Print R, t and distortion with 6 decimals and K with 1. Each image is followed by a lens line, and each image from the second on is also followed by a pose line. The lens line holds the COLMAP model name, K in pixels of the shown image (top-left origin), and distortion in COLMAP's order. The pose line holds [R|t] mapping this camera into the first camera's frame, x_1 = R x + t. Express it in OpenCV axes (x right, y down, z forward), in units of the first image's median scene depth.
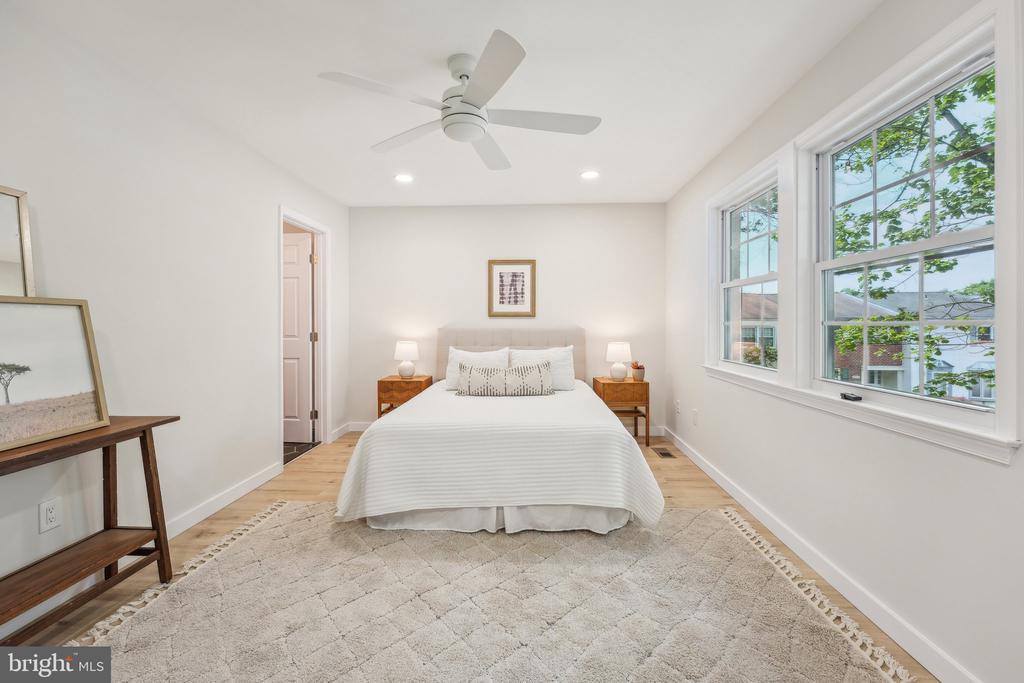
lens RADIAL K [[422.5, 0, 511.8], [0, 422.5, 323.8], [0, 0, 1]] dist [0.000961, -0.000220]
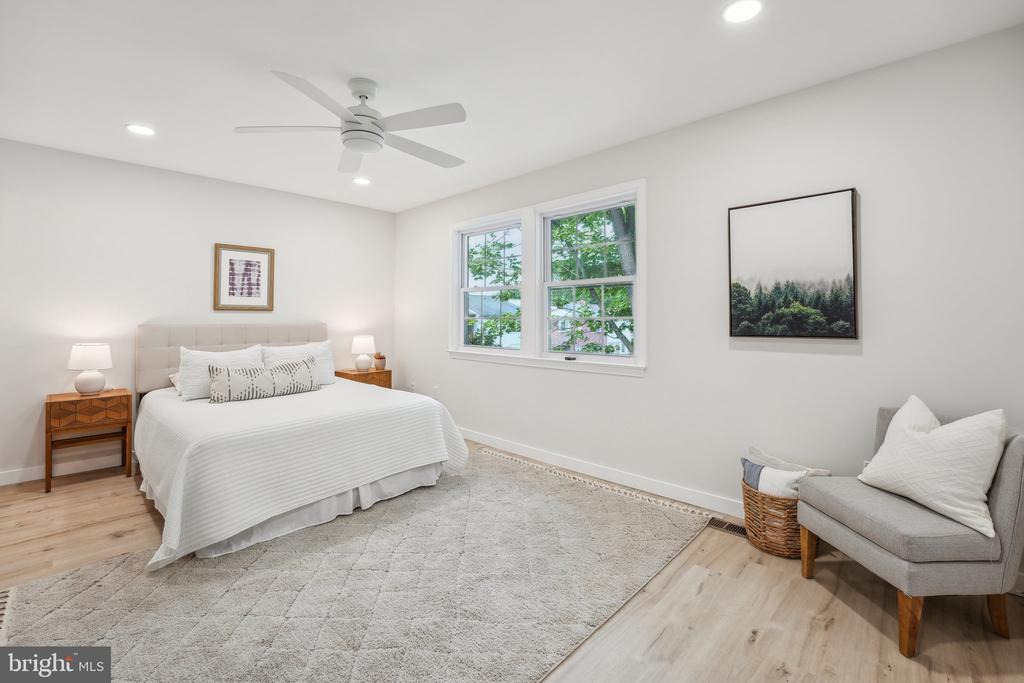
lens RADIAL K [[445.4, 0, 511.4], [0, 445.4, 308.5], [0, 0, 1]] dist [-0.018226, -0.000237]
pose [[0.649892, 0.016077, 0.759857, -0.391641], [0.000704, 0.999763, -0.021755, -0.000459], [-0.760026, 0.014674, 0.649726, -0.027511]]
